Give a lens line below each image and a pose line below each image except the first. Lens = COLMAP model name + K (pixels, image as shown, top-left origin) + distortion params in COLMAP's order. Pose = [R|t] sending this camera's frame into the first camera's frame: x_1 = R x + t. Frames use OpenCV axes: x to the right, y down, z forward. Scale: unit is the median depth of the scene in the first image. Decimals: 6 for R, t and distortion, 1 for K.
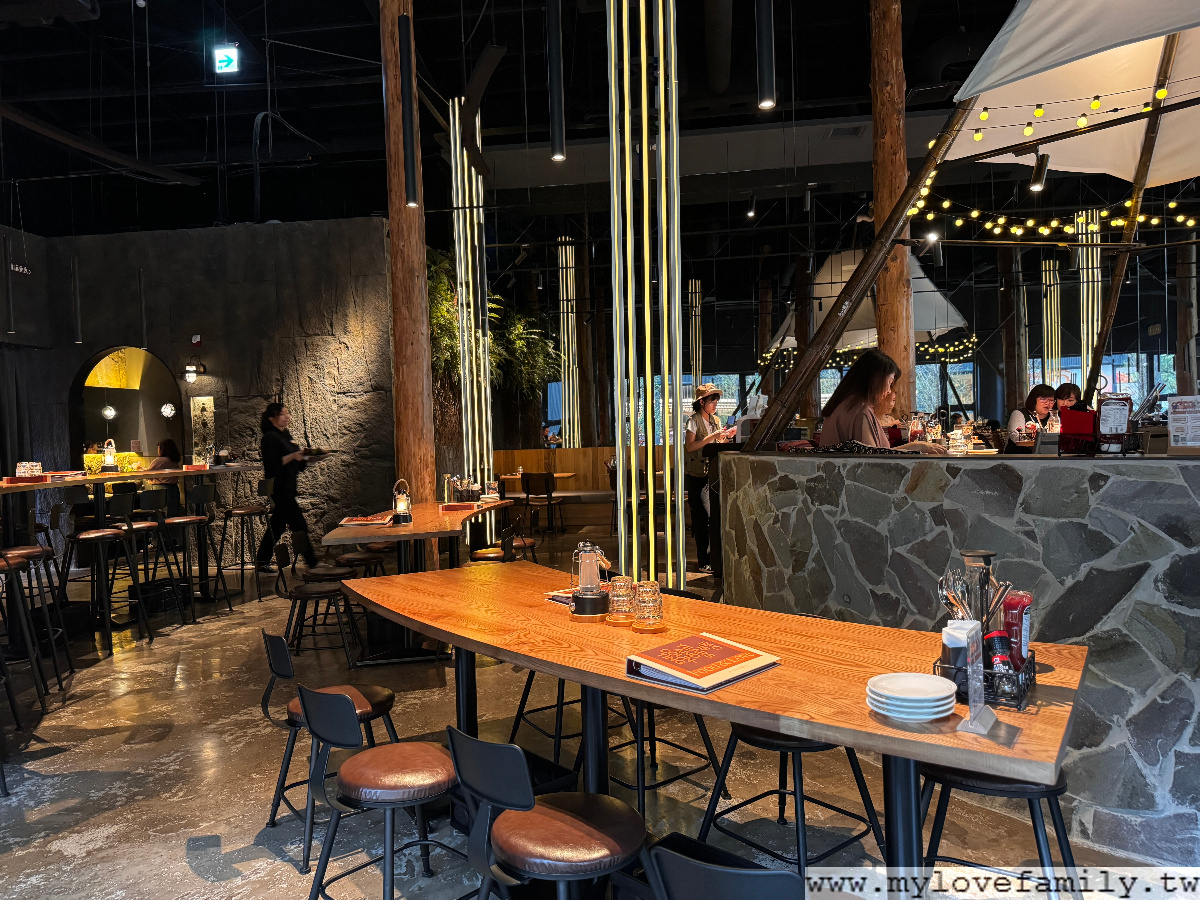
lens RADIAL K [[837.6, 0, 600.0], [0, 837.6, 450.0], [0, 0, 1]] dist [0.150510, -0.288289]
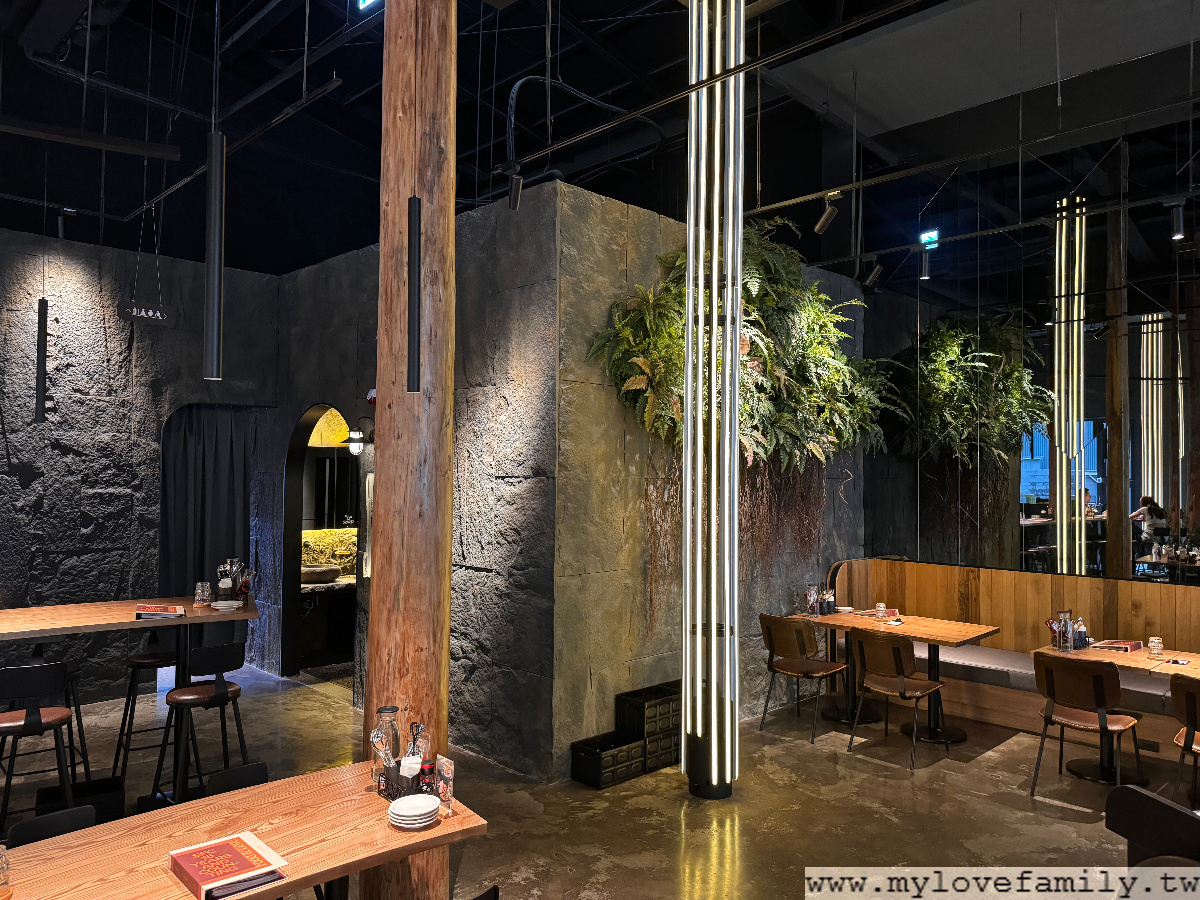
lens RADIAL K [[837.0, 0, 600.0], [0, 837.0, 450.0], [0, 0, 1]] dist [0.069184, -0.082545]
pose [[0.782193, 0.022302, -0.622637, 0.131717], [-0.043957, 0.998844, -0.019444, -0.078425], [0.621484, 0.042578, 0.782269, 0.566698]]
